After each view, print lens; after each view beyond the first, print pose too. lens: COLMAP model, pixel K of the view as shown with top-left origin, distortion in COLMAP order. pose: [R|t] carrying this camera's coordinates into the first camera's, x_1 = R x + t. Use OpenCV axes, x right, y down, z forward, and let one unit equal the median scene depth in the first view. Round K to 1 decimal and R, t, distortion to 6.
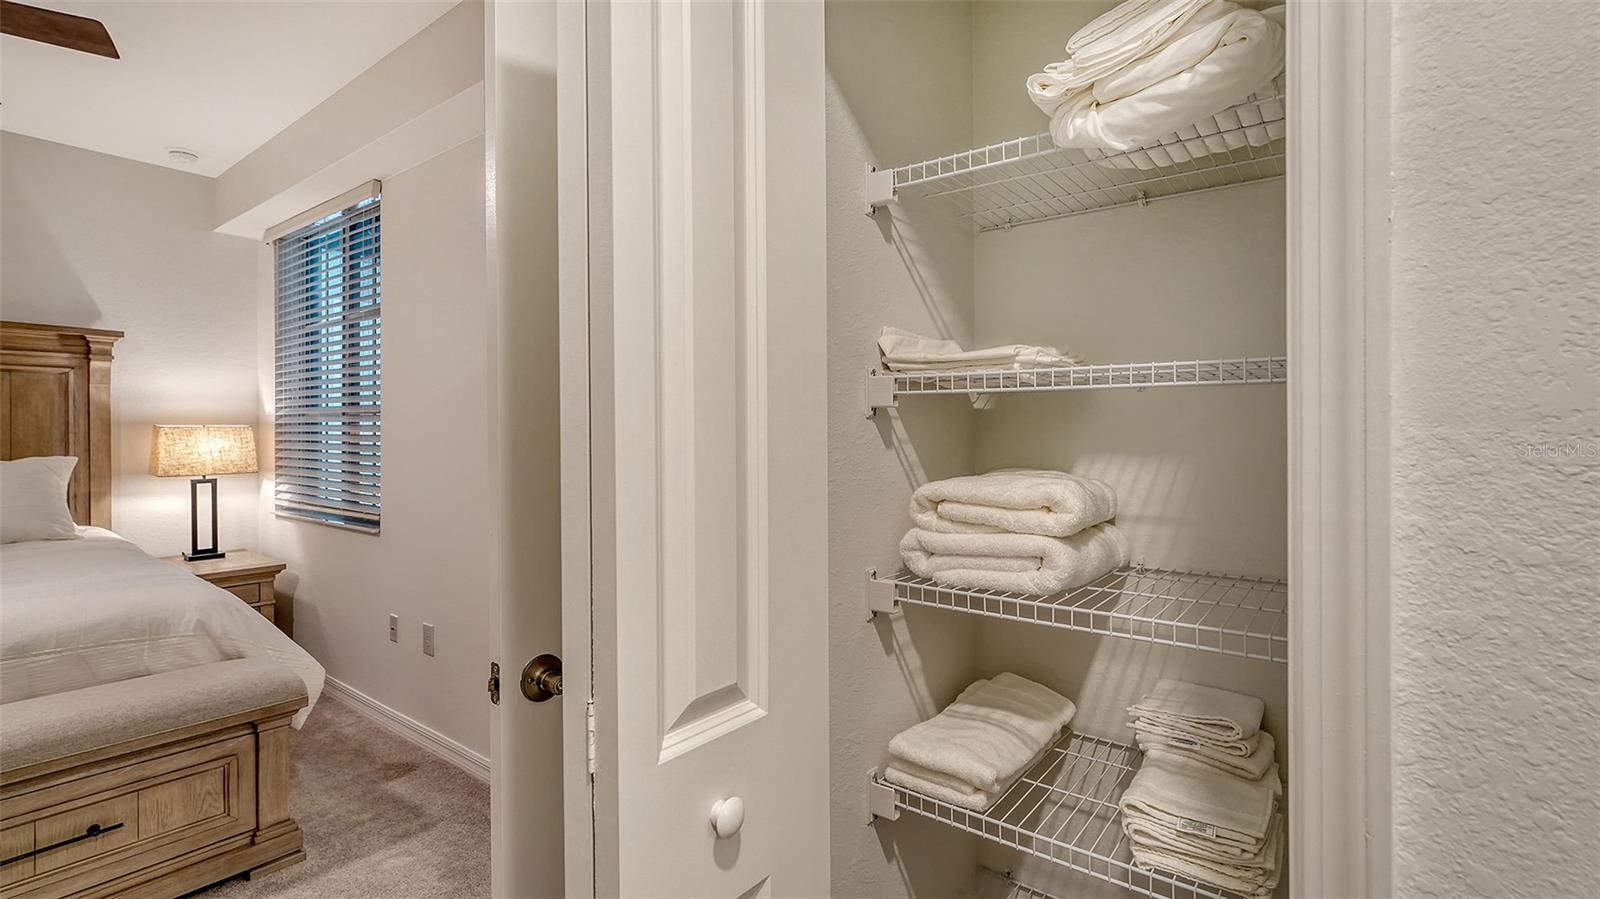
lens RADIAL K [[760.5, 0, 805.7], [0, 760.5, 445.4], [0, 0, 1]] dist [0.000123, 0.001295]
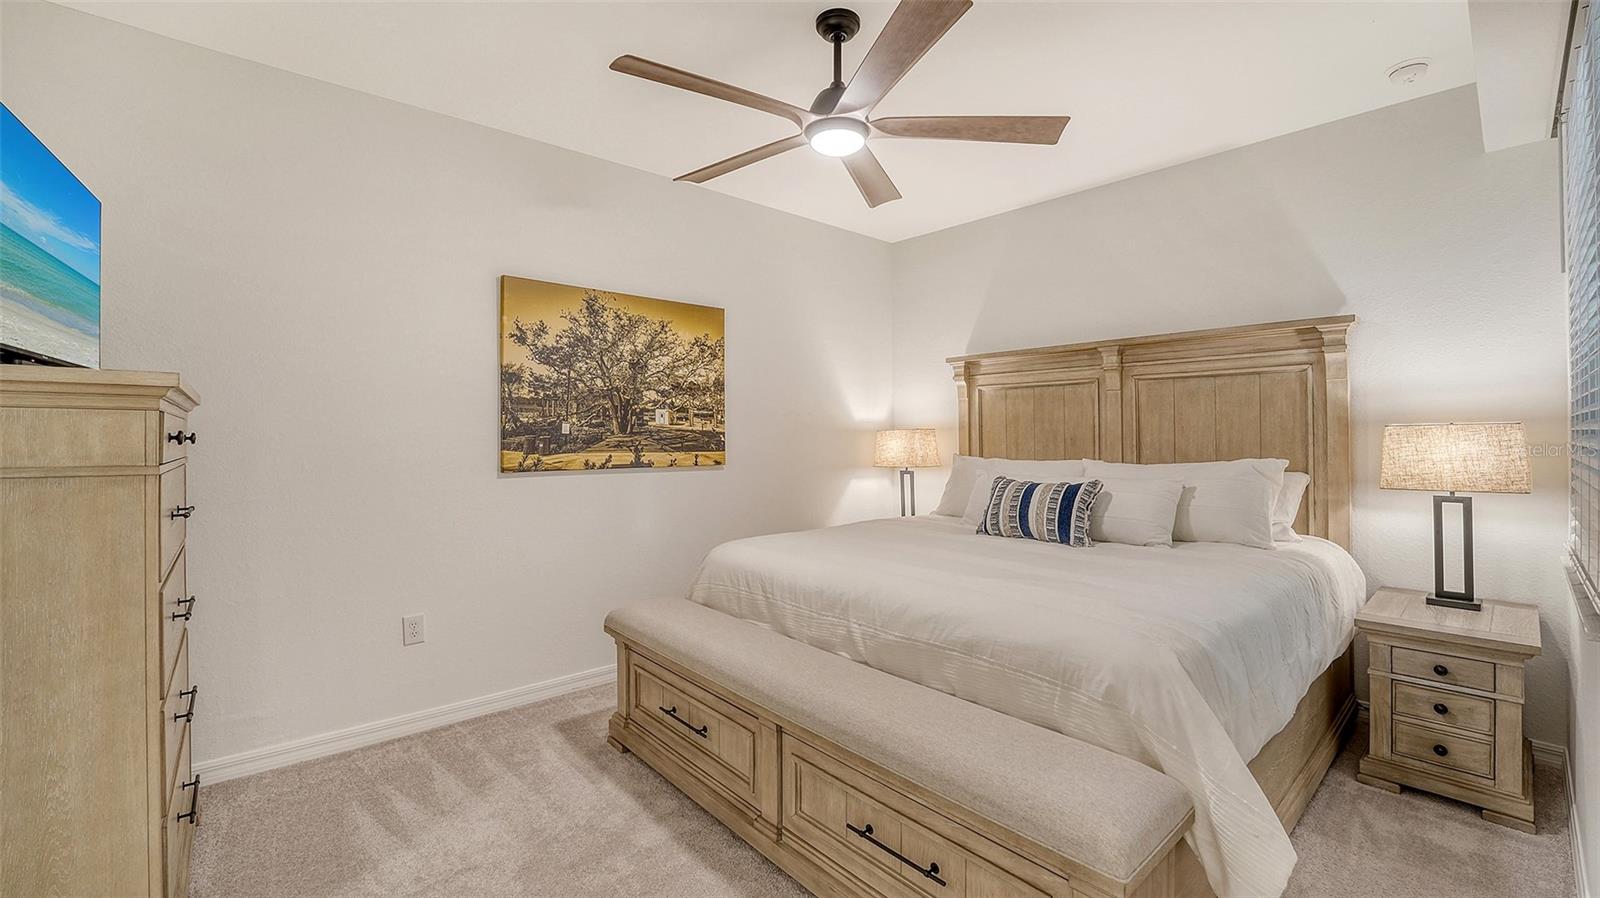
lens RADIAL K [[655.4, 0, 810.1], [0, 655.4, 441.6], [0, 0, 1]] dist [-0.001683, -0.000241]
pose [[-0.163103, 0.009690, -0.986561, -0.074393], [-0.011768, 0.999862, 0.011766, -0.008782], [0.986539, 0.013529, -0.162966, 0.519090]]
